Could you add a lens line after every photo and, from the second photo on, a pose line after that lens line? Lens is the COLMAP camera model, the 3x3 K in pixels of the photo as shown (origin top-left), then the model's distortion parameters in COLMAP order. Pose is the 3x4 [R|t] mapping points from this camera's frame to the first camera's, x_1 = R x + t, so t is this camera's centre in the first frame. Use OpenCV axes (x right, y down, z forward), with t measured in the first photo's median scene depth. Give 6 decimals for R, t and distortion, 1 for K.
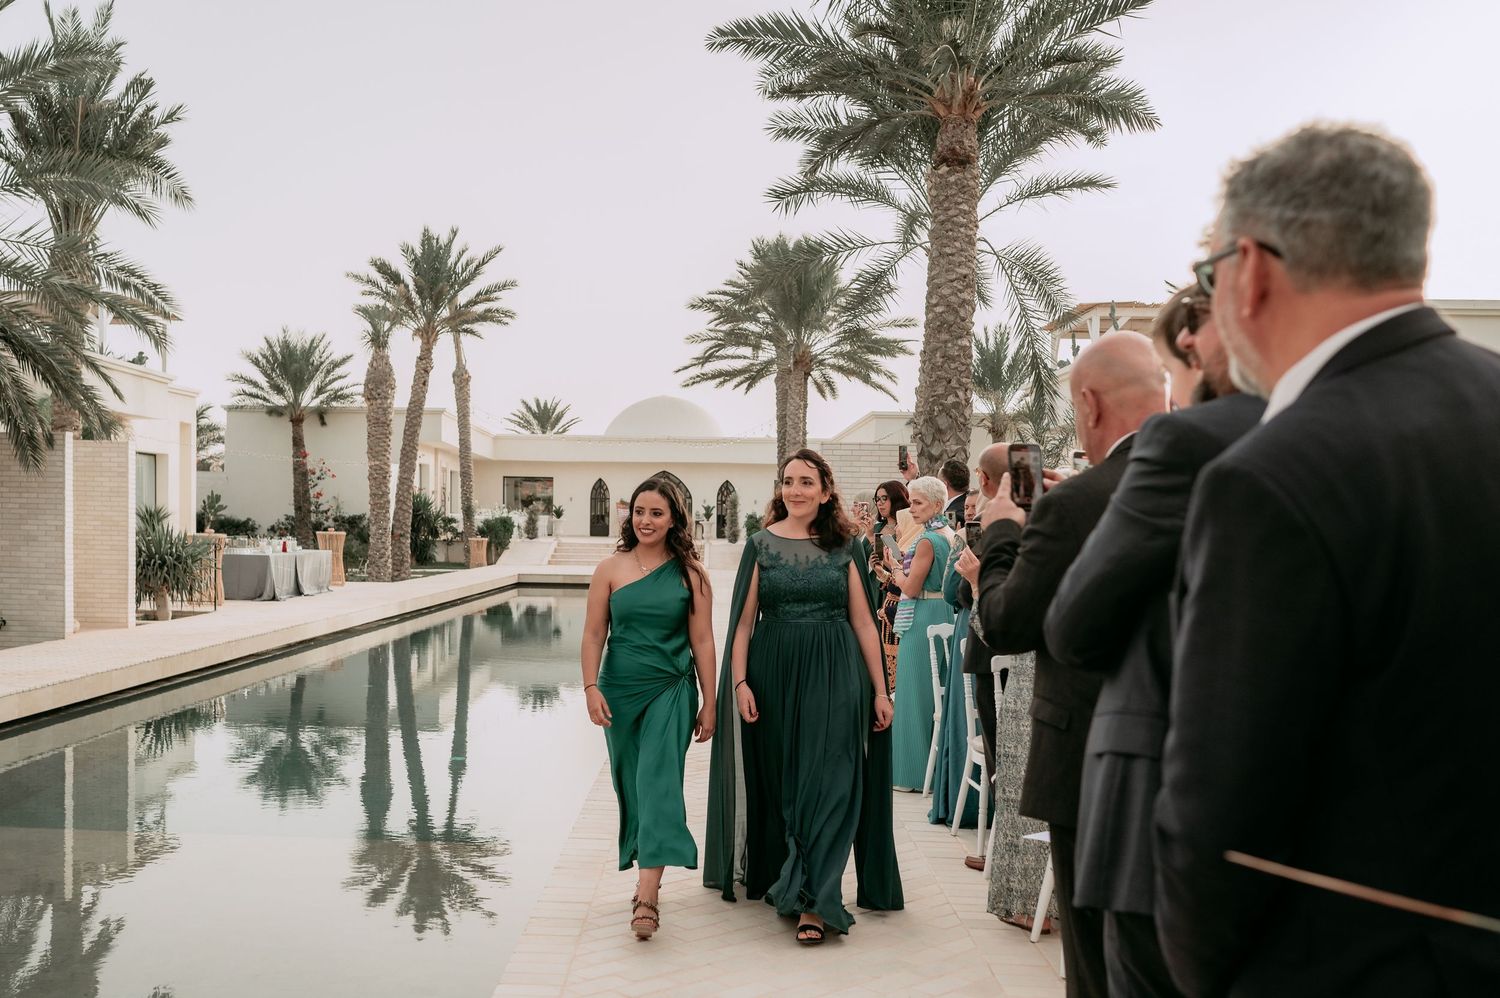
lens RADIAL K [[1460.2, 0, 639.1], [0, 1460.2, 580.3], [0, 0, 1]] dist [0.006346, -0.004526]
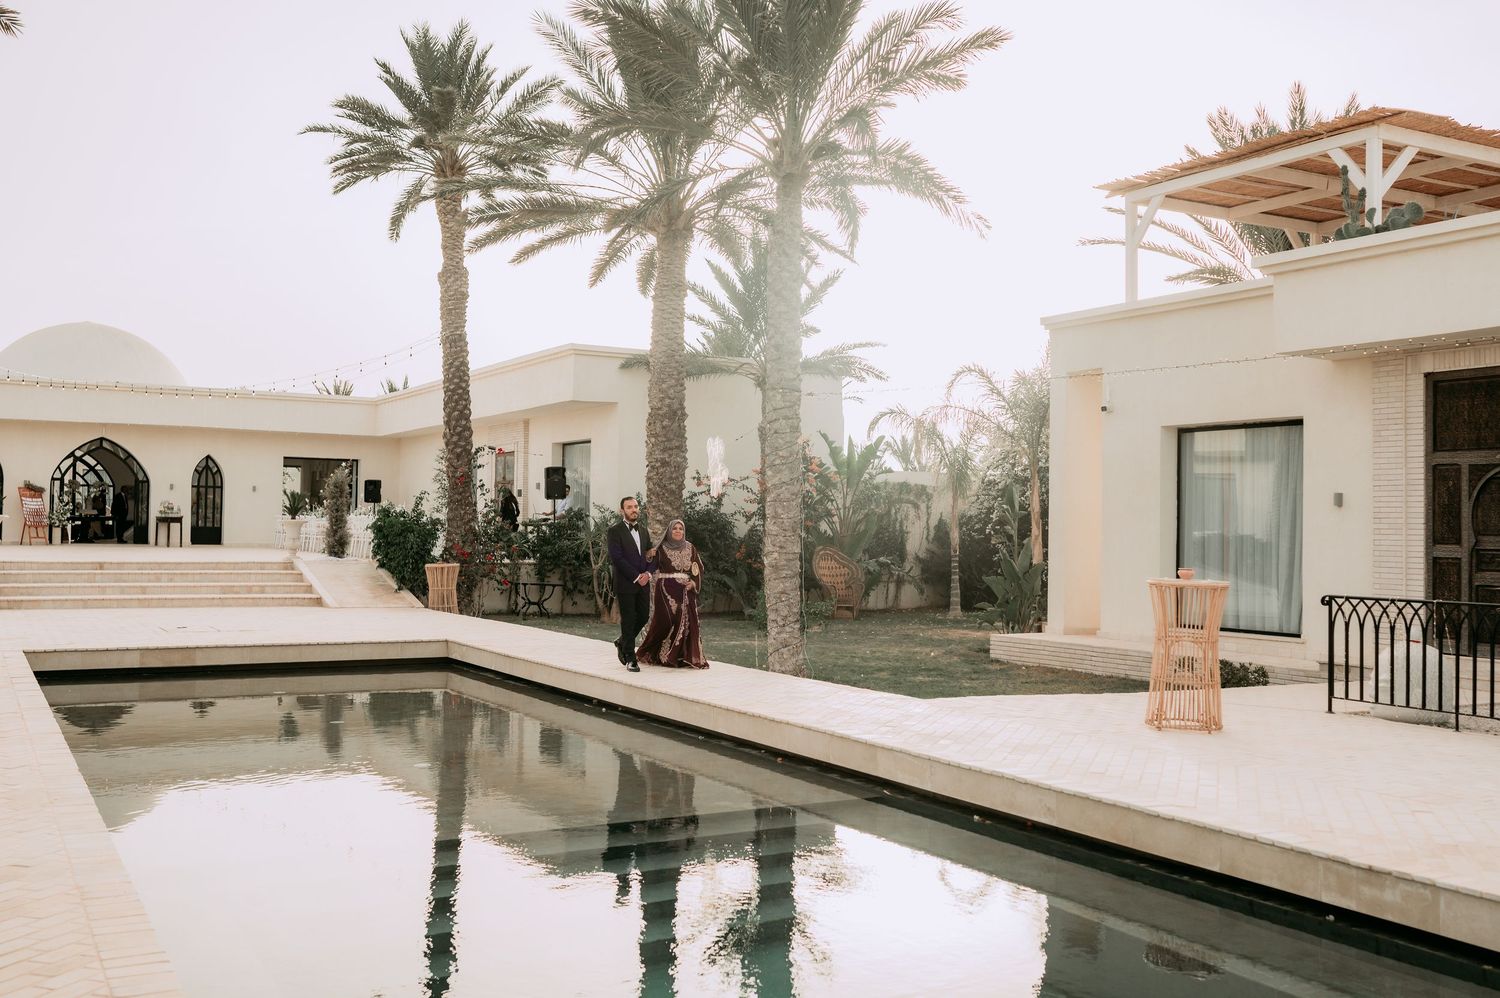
lens RADIAL K [[1411.7, 0, 756.8], [0, 1411.7, 500.1], [0, 0, 1]] dist [-0.001832, 0.003594]
pose [[0.839714, 0.008238, 0.542967, -0.127003], [0.019903, 0.998746, -0.045934, -0.024956], [-0.542664, 0.049378, 0.838497, 0.572734]]
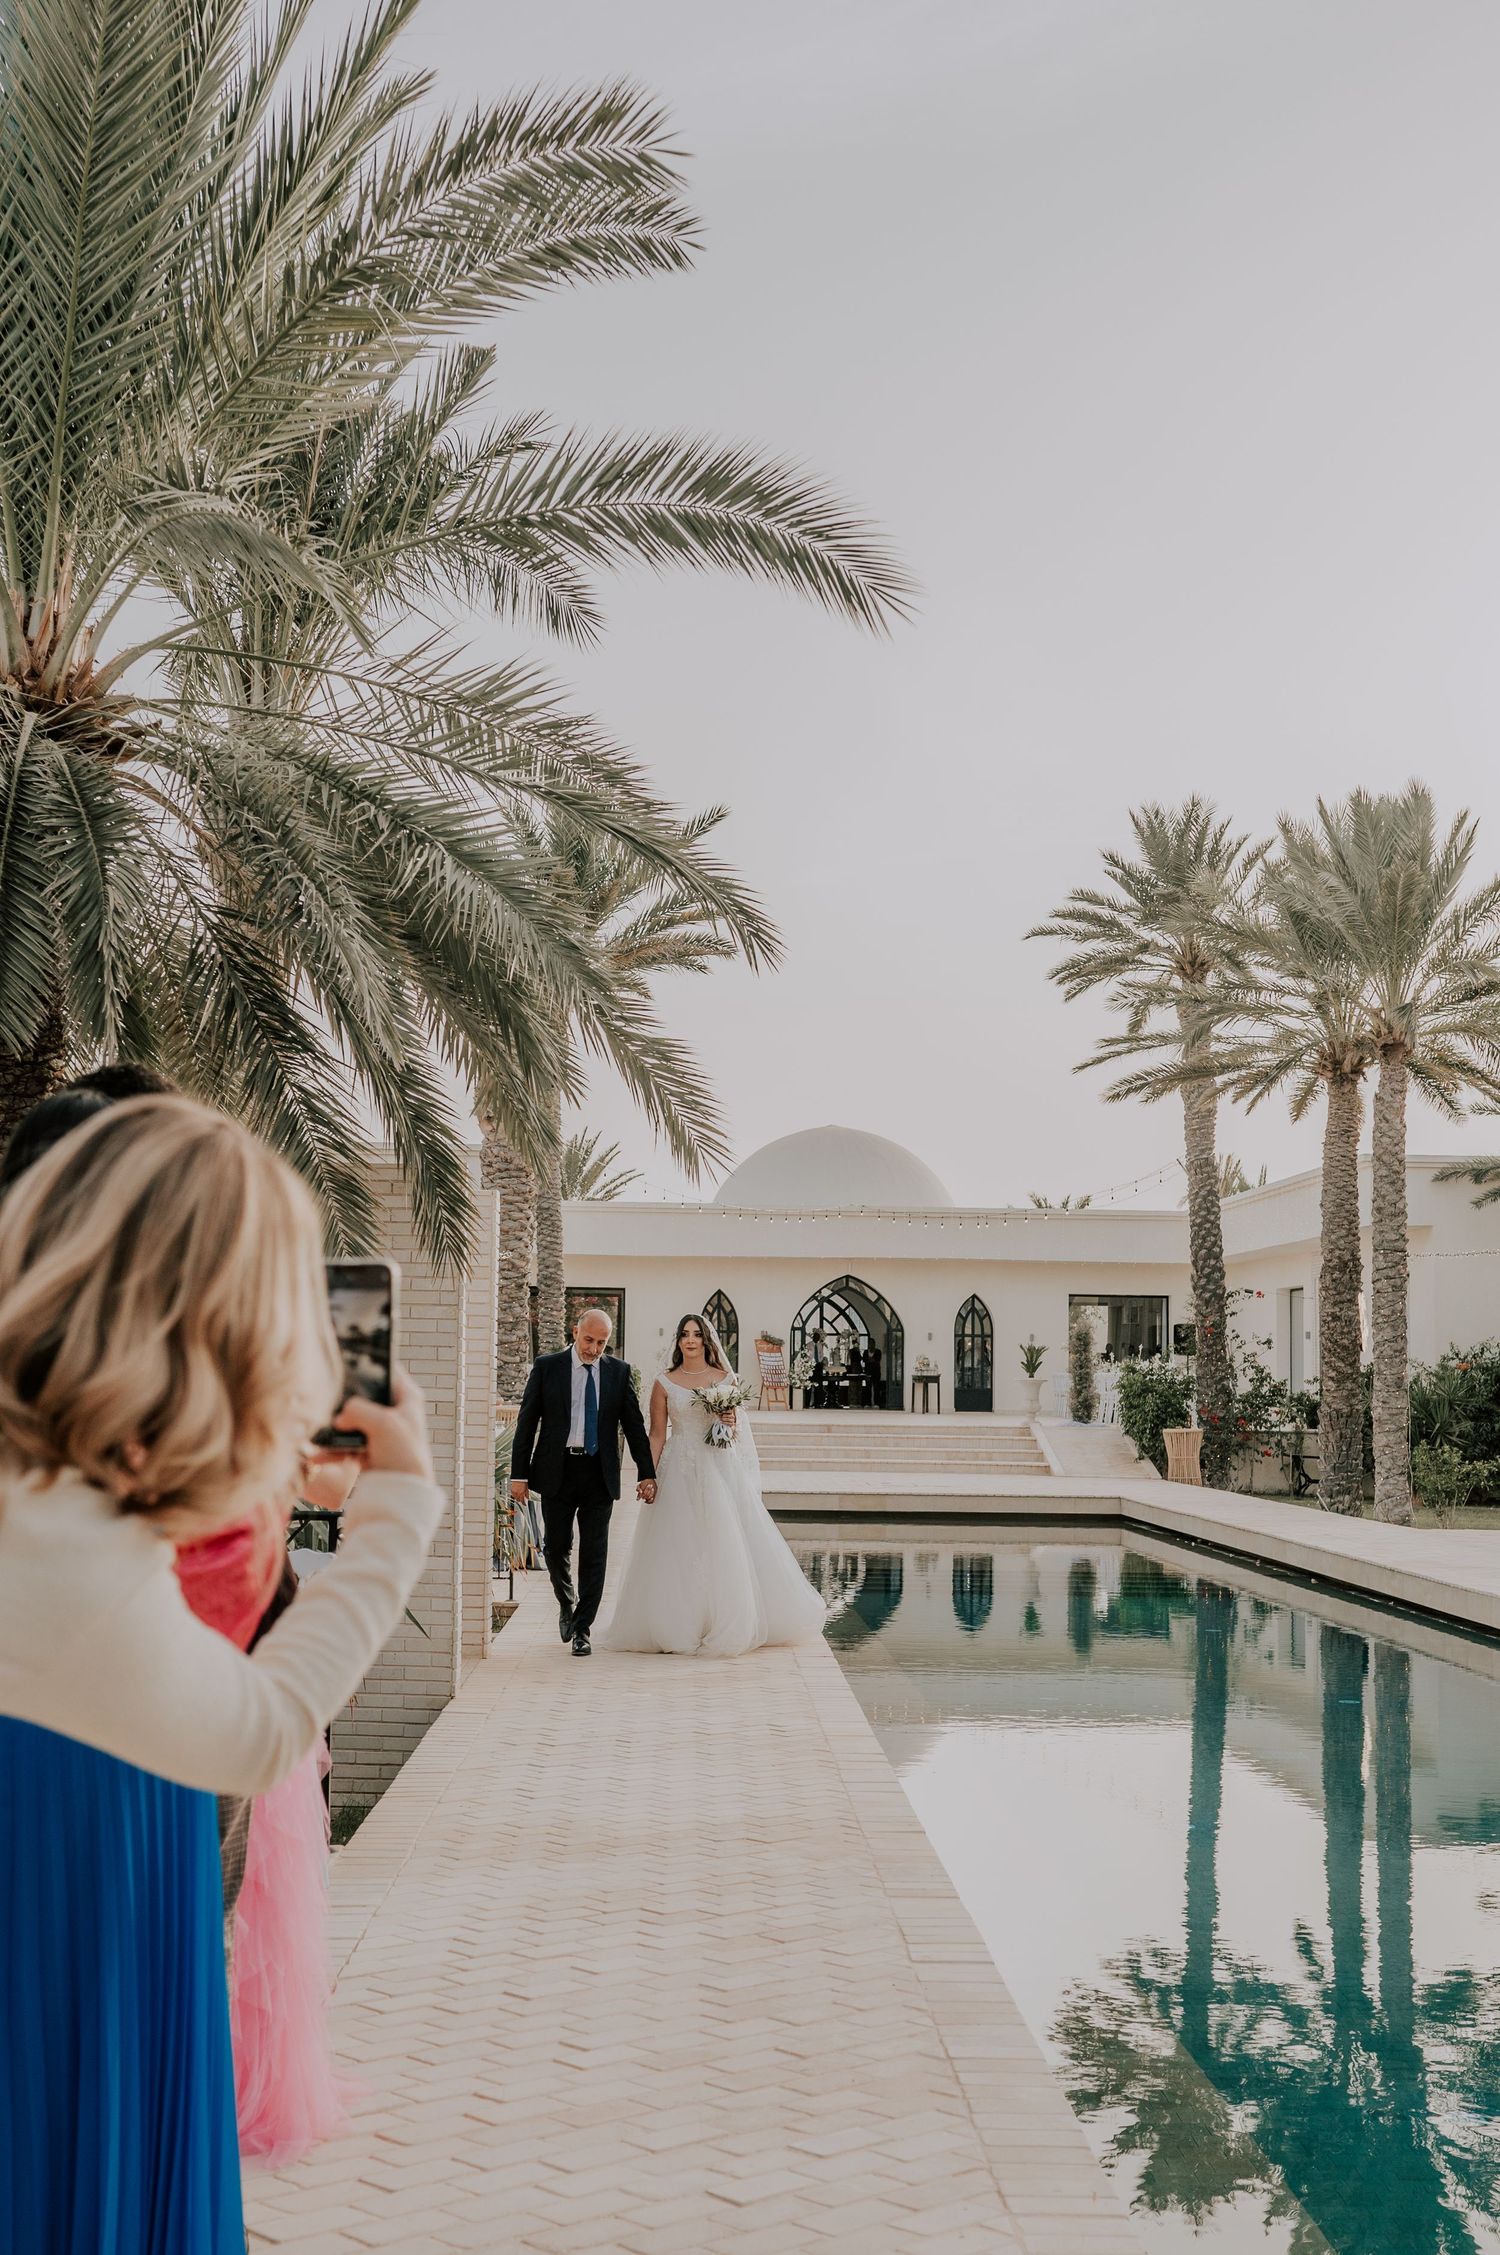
lens RADIAL K [[2760.4, 0, 668.2], [0, 2760.4, 1133.3], [0, 0, 1]] dist [-0.013030, -0.011997]
pose [[0.998574, 0.003718, 0.053264, -0.158427], [0.003088, 0.991881, -0.127133, -0.006223], [-0.053304, 0.127117, 0.990454, 0.110034]]
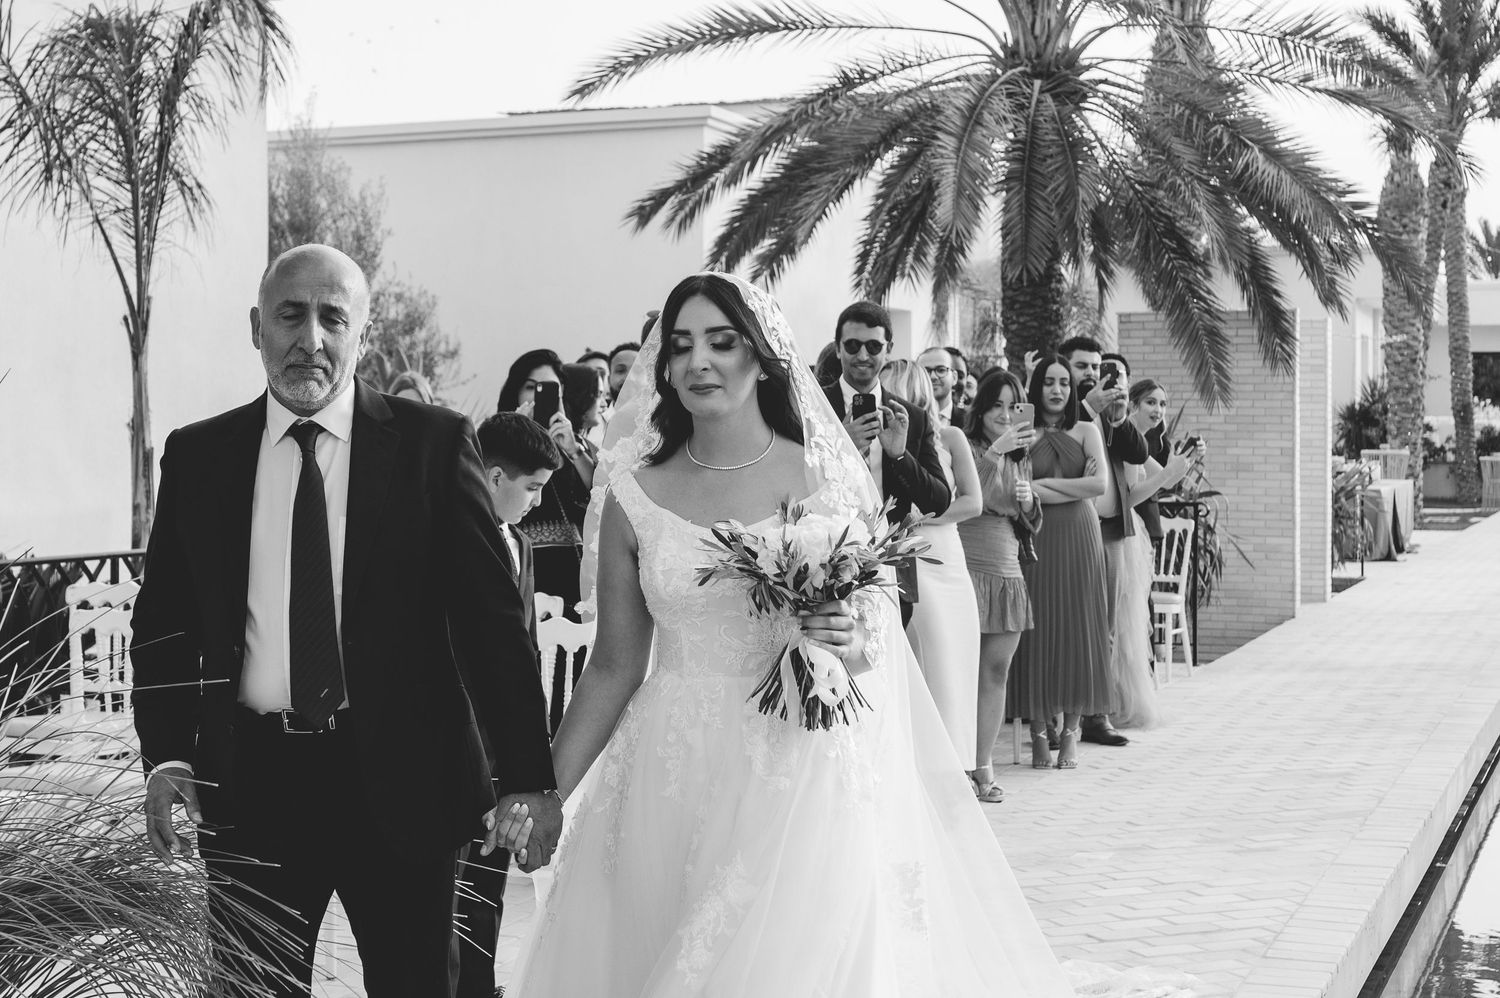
lens RADIAL K [[2445.6, 0, 748.5], [0, 2445.6, 437.8], [0, 0, 1]] dist [0.016551, -0.056010]
pose [[0.956051, -0.012396, -0.292939, -0.127878], [0.001739, 0.999328, -0.036614, -0.000661], [0.293197, 0.034495, 0.955430, -0.058870]]
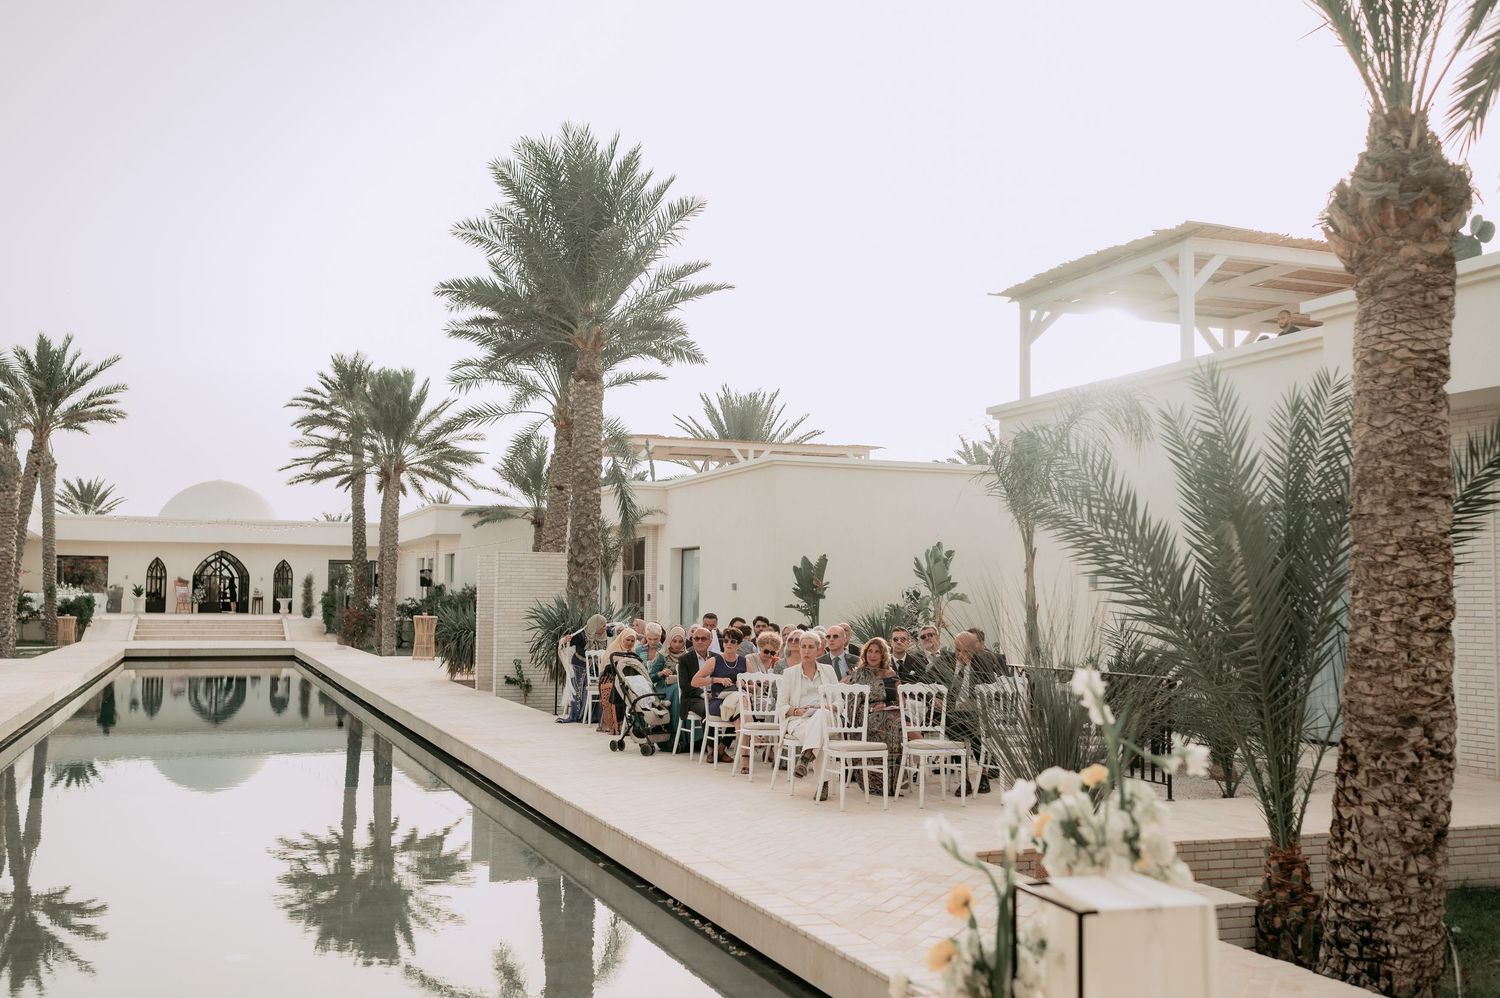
lens RADIAL K [[1416.8, 0, 745.3], [0, 1416.8, 509.8], [0, 0, 1]] dist [0.000578, 0.006971]
pose [[0.912867, 0.018098, 0.407856, -0.095817], [0.022154, 0.995349, -0.093753, 0.001646], [-0.407656, 0.094620, 0.908220, -0.170941]]
